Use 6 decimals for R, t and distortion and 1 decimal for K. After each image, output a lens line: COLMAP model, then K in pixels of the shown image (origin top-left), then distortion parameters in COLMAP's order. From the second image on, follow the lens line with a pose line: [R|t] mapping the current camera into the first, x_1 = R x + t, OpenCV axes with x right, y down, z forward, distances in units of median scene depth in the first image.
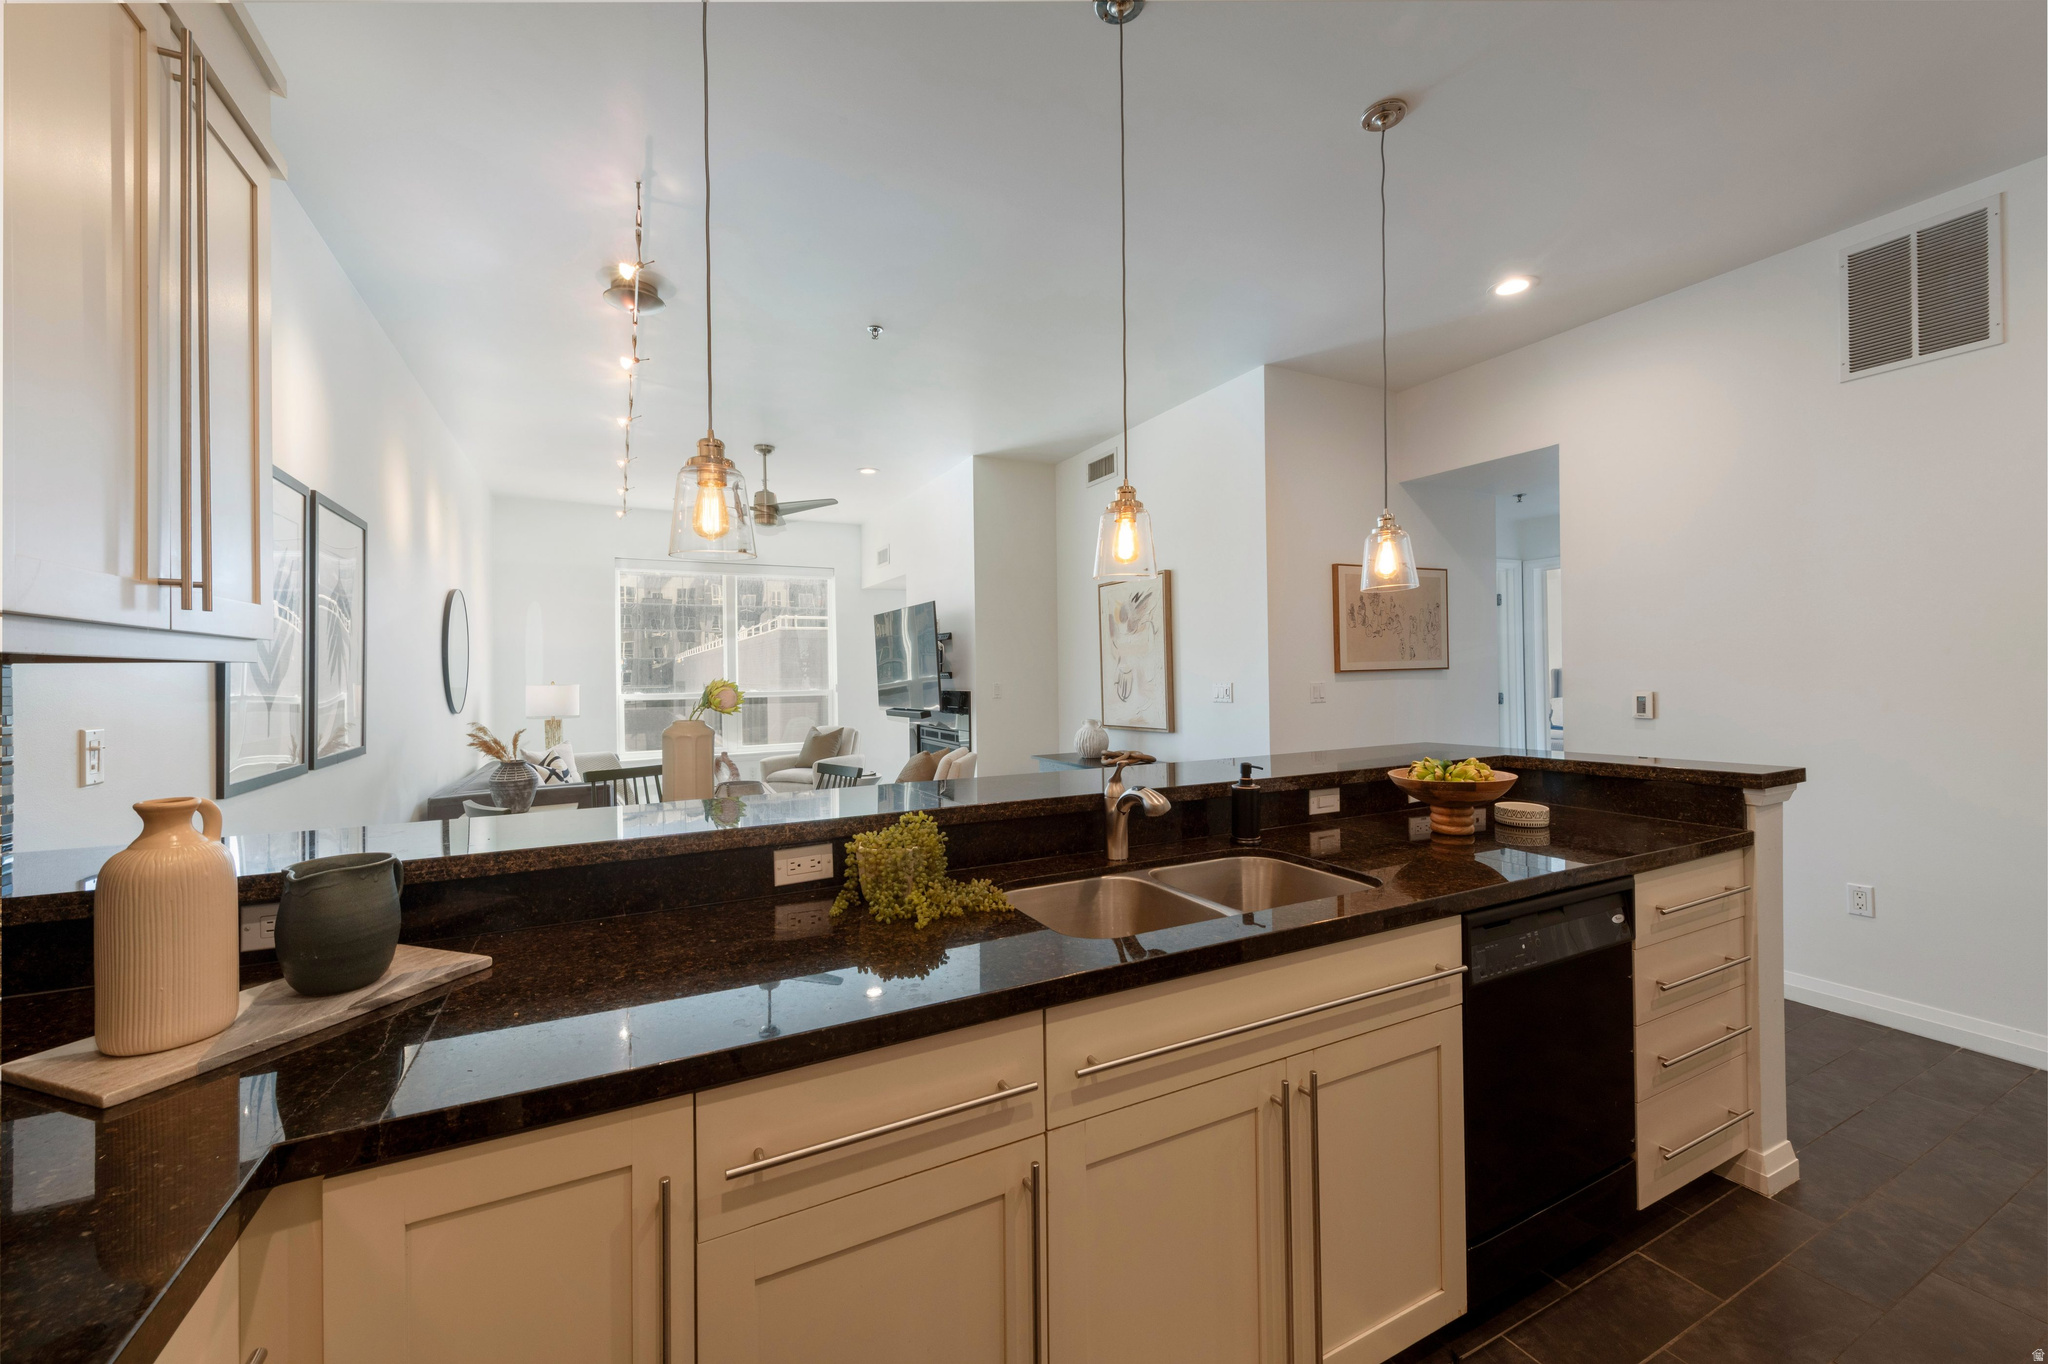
lens RADIAL K [[803.4, 0, 1022.2], [0, 803.4, 678.2], [0, 0, 1]] dist [-0.002571, -0.000157]
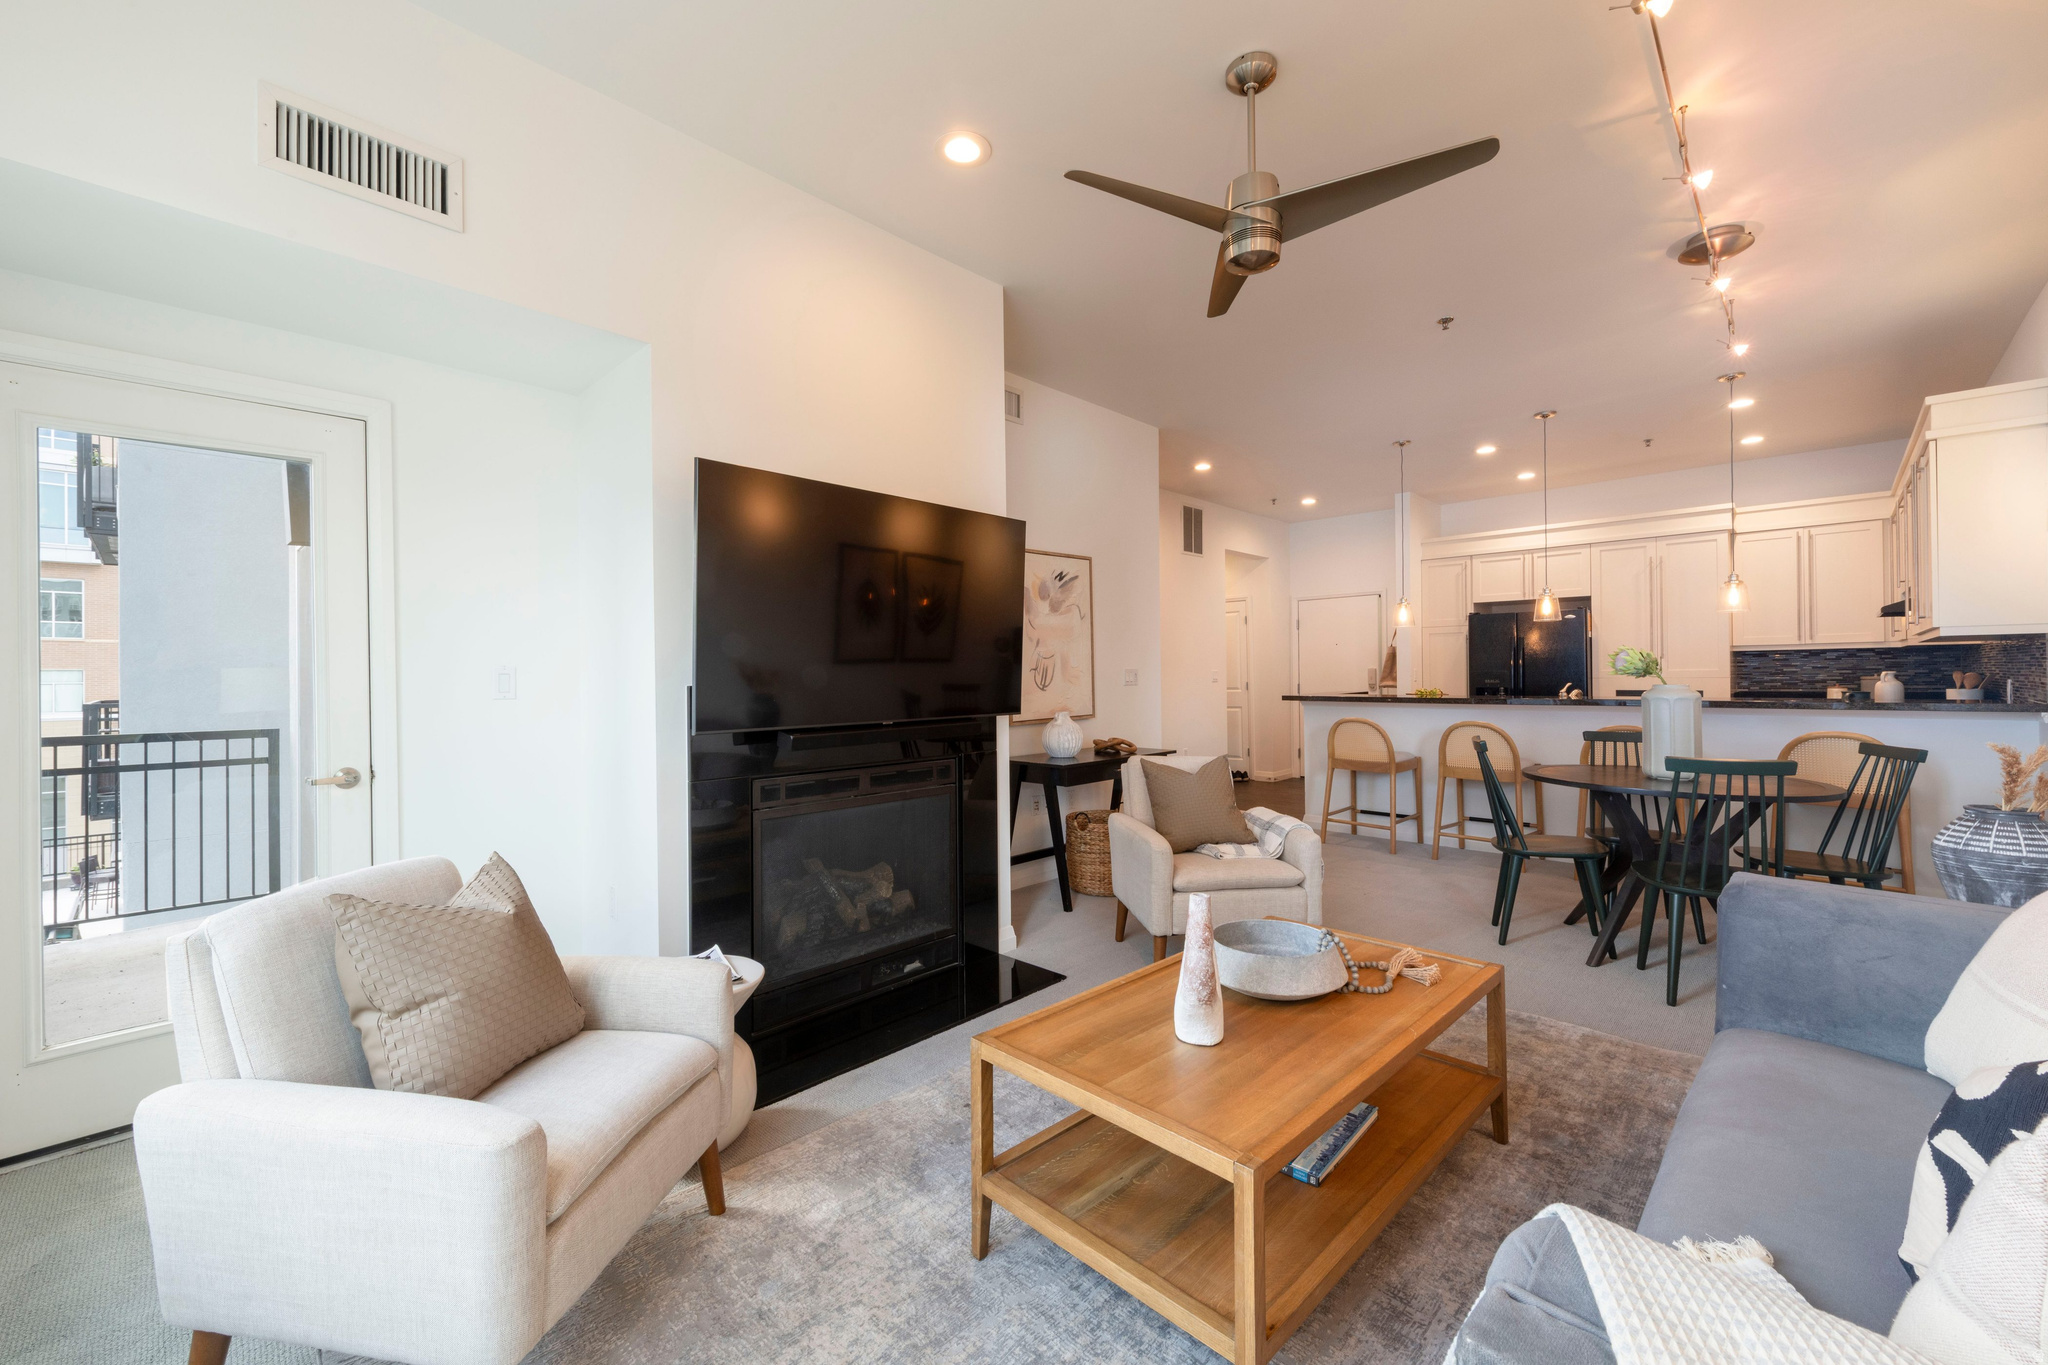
lens RADIAL K [[803.4, 0, 1029.2], [0, 803.4, 679.9], [0, 0, 1]] dist [-0.002571, -0.000157]
pose [[-0.302403, 0.010127, 0.953126, -0.716106], [0.002820, 0.999949, -0.009730, 0.026694], [-0.953176, -0.000254, -0.302416, 1.300666]]
